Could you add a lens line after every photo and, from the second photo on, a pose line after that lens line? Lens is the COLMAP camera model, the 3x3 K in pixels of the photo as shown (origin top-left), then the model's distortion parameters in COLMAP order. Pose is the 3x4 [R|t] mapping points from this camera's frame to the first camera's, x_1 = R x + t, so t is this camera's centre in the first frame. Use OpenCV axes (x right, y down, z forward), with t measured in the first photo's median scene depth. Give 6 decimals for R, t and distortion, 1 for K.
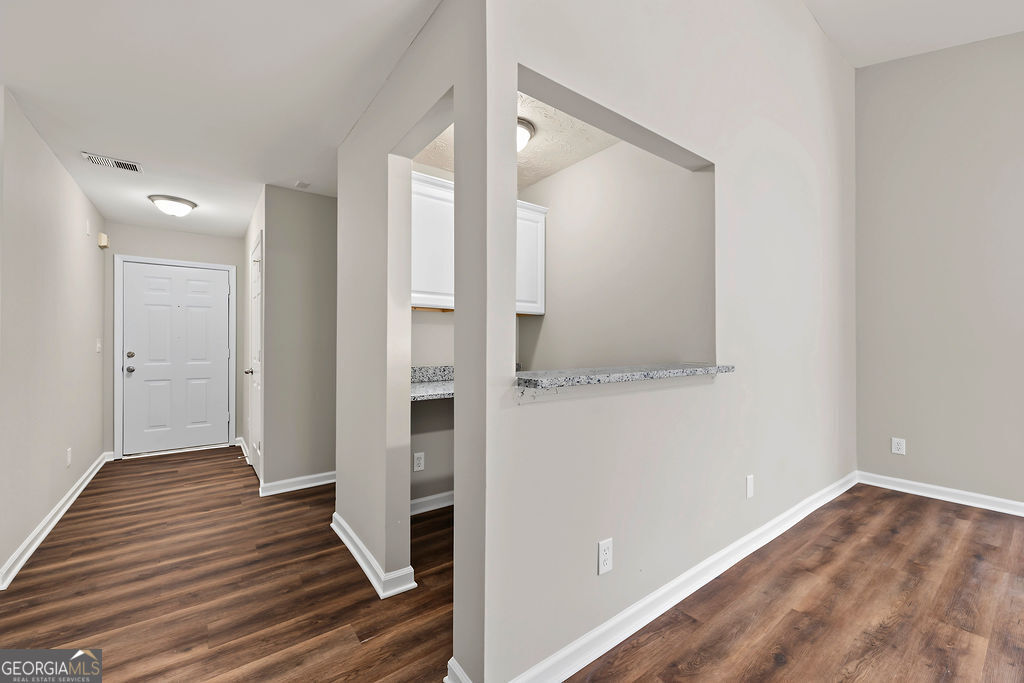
lens RADIAL K [[410.6, 0, 500.9], [0, 410.6, 344.5], [0, 0, 1]] dist [0.002857, -0.001178]
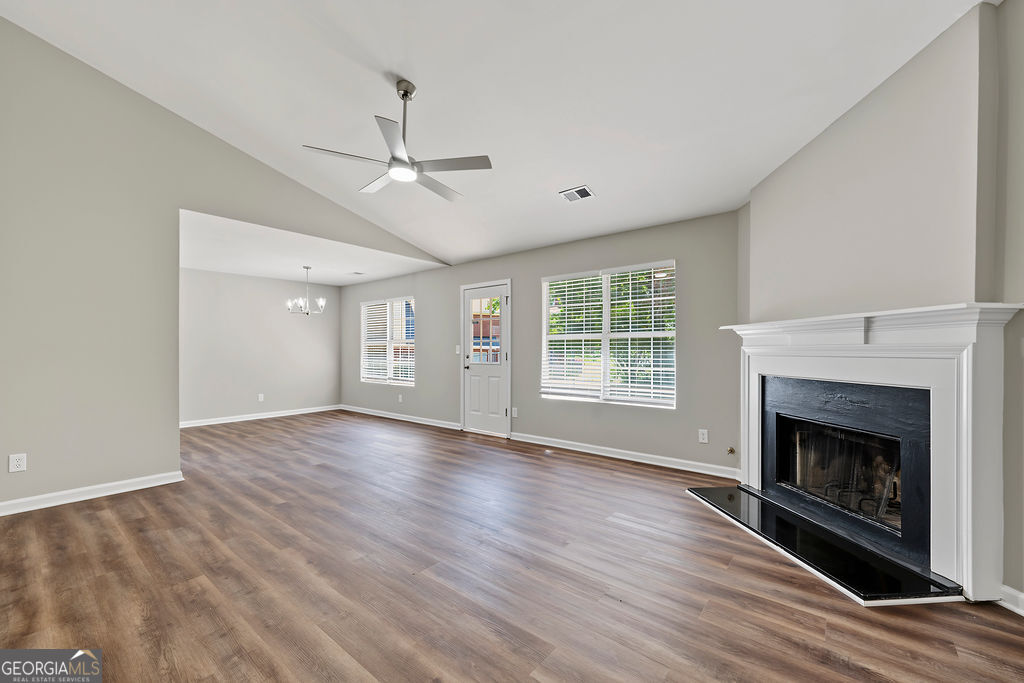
lens RADIAL K [[410.6, 0, 509.4], [0, 410.6, 347.3], [0, 0, 1]] dist [0.002857, -0.001178]
pose [[-0.241454, 0.004635, 0.970401, -0.197309], [-0.003488, 0.999978, -0.005645, -0.002382], [-0.970406, -0.004748, -0.241433, 0.227665]]
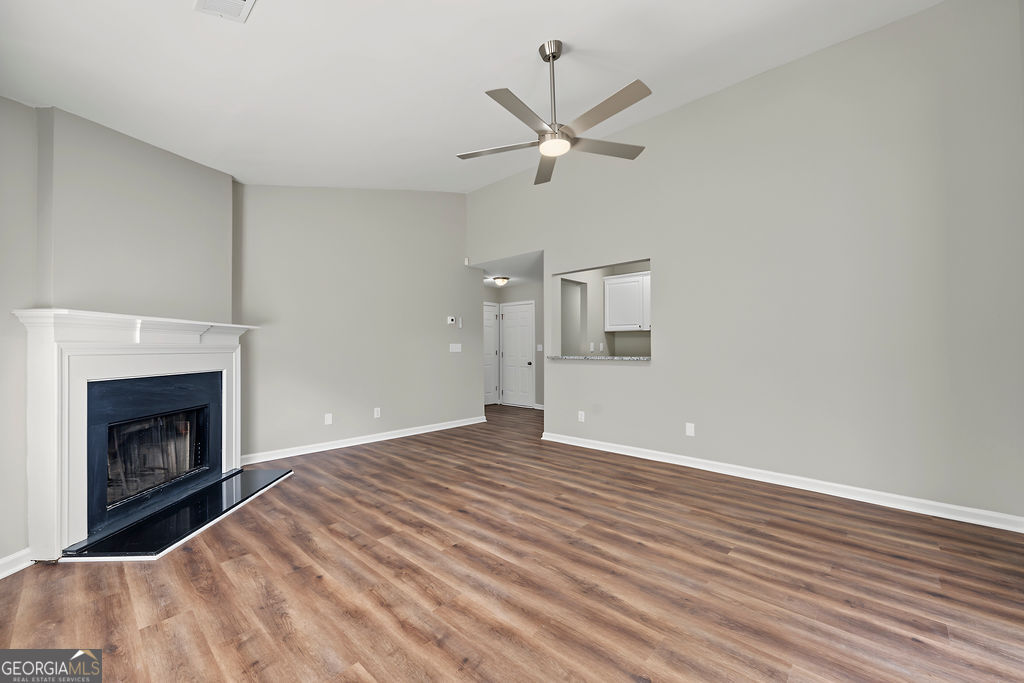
lens RADIAL K [[410.6, 0, 511.6], [0, 410.6, 345.5], [0, 0, 1]] dist [0.002857, -0.001178]
pose [[0.181527, -0.007298, -0.983359, 1.873260], [0.004477, 0.999968, -0.006595, 0.001439], [0.983376, -0.003205, 0.181554, -0.039697]]
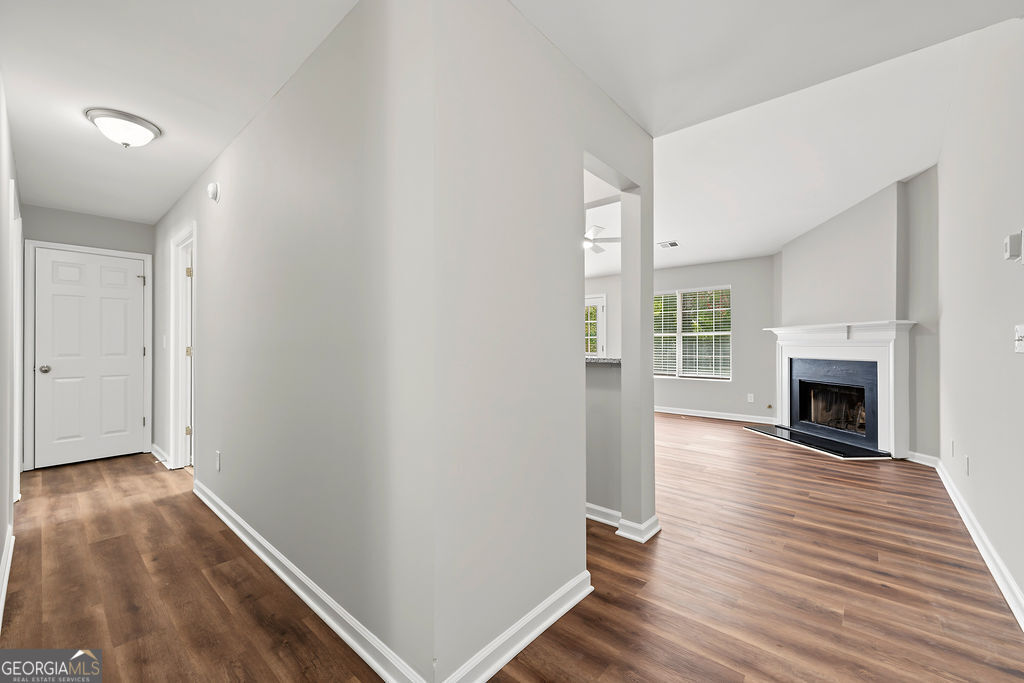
lens RADIAL K [[410.6, 0, 503.2], [0, 410.6, 343.0], [0, 0, 1]] dist [0.002857, -0.001178]
pose [[-0.202849, 0.004830, 0.979198, -0.905965], [-0.002525, 0.999982, -0.005455, 0.010883], [-0.979207, -0.003579, -0.202833, 1.017540]]
